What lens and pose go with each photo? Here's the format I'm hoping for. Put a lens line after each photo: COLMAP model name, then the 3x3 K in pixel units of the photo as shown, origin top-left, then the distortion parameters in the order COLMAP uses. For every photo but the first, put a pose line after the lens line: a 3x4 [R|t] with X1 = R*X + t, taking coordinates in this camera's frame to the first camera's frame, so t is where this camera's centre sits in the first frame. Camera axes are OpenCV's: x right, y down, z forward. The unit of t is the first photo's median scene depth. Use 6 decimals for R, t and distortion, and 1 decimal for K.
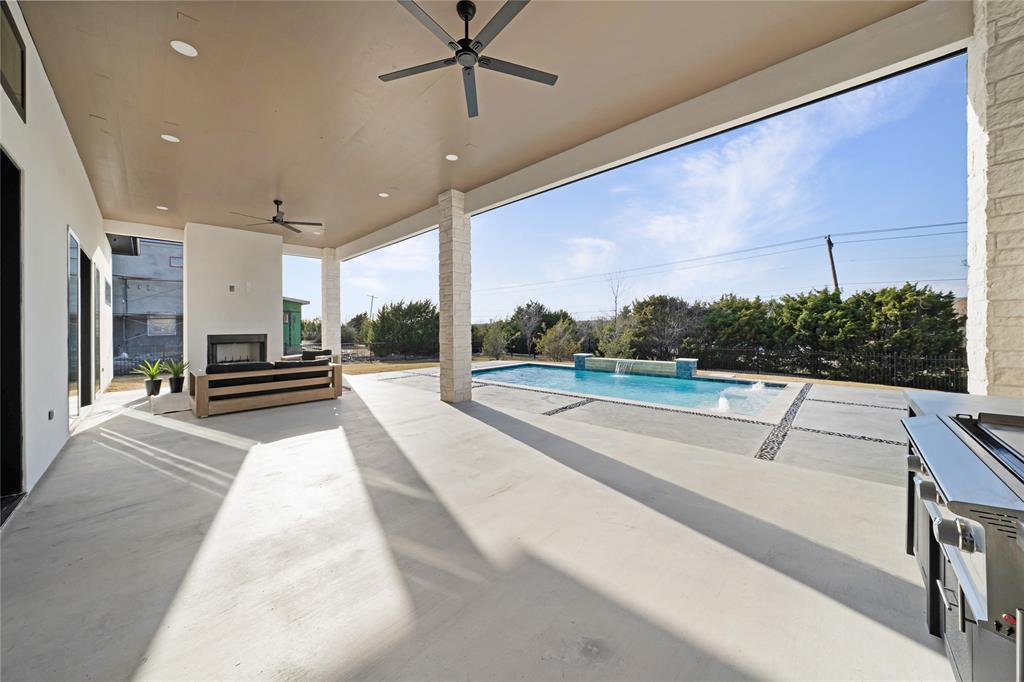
lens RADIAL K [[352.9, 0, 510.8], [0, 352.9, 333.0], [0, 0, 1]] dist [-0.001225, -0.000081]
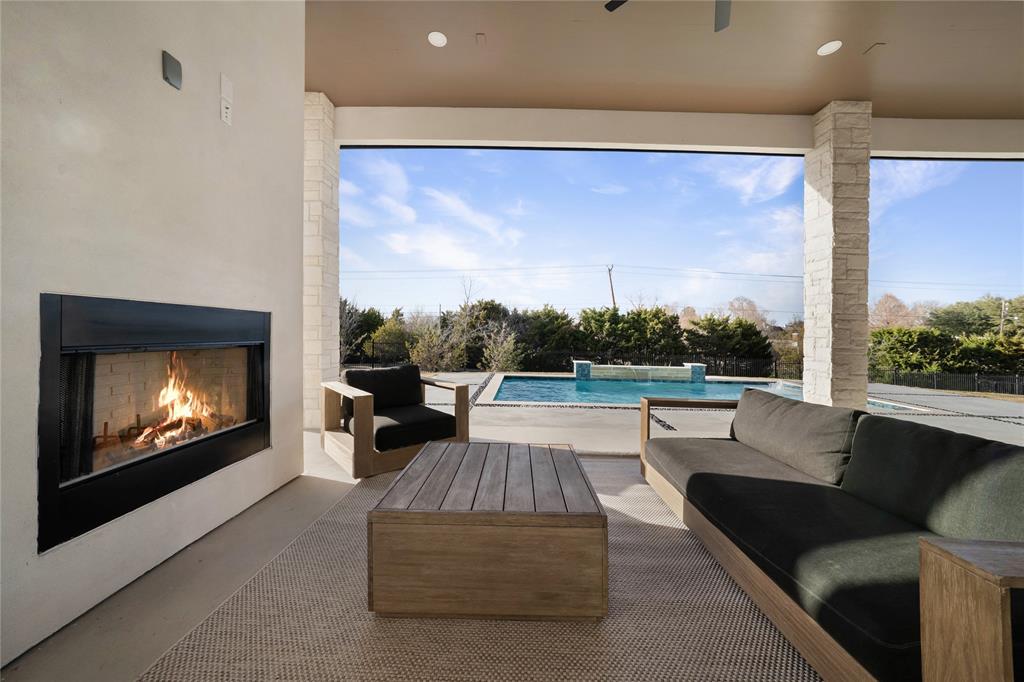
lens RADIAL K [[366.9, 0, 512.0], [0, 366.9, 341.0], [0, 0, 1]] dist [-0.002766, -0.000349]
pose [[0.723688, 0.012439, 0.690015, -0.360659], [-0.017401, 0.999849, 0.000225, 0.009344], [-0.689908, -0.012170, 0.723795, 0.328428]]
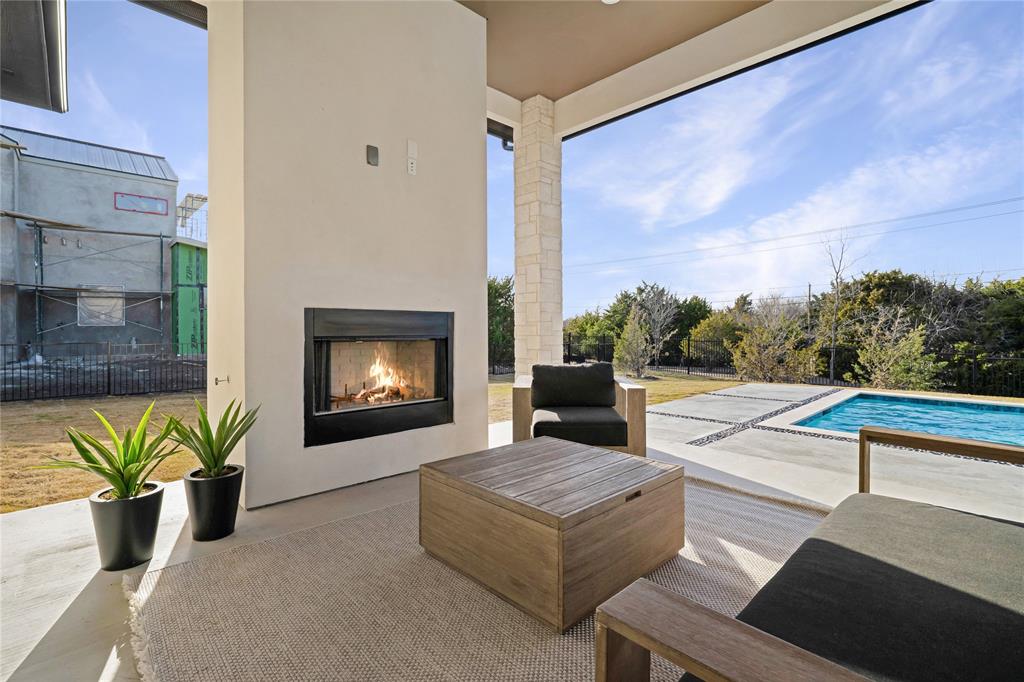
lens RADIAL K [[470.5, 0, 513.7], [0, 470.5, 335.7], [0, 0, 1]] dist [0.028482, -0.000212]
pose [[0.998141, 0.014778, -0.059122, -0.294380], [-0.014418, 0.999875, 0.006507, 0.009745], [0.059211, -0.005642, 0.998230, 0.277060]]
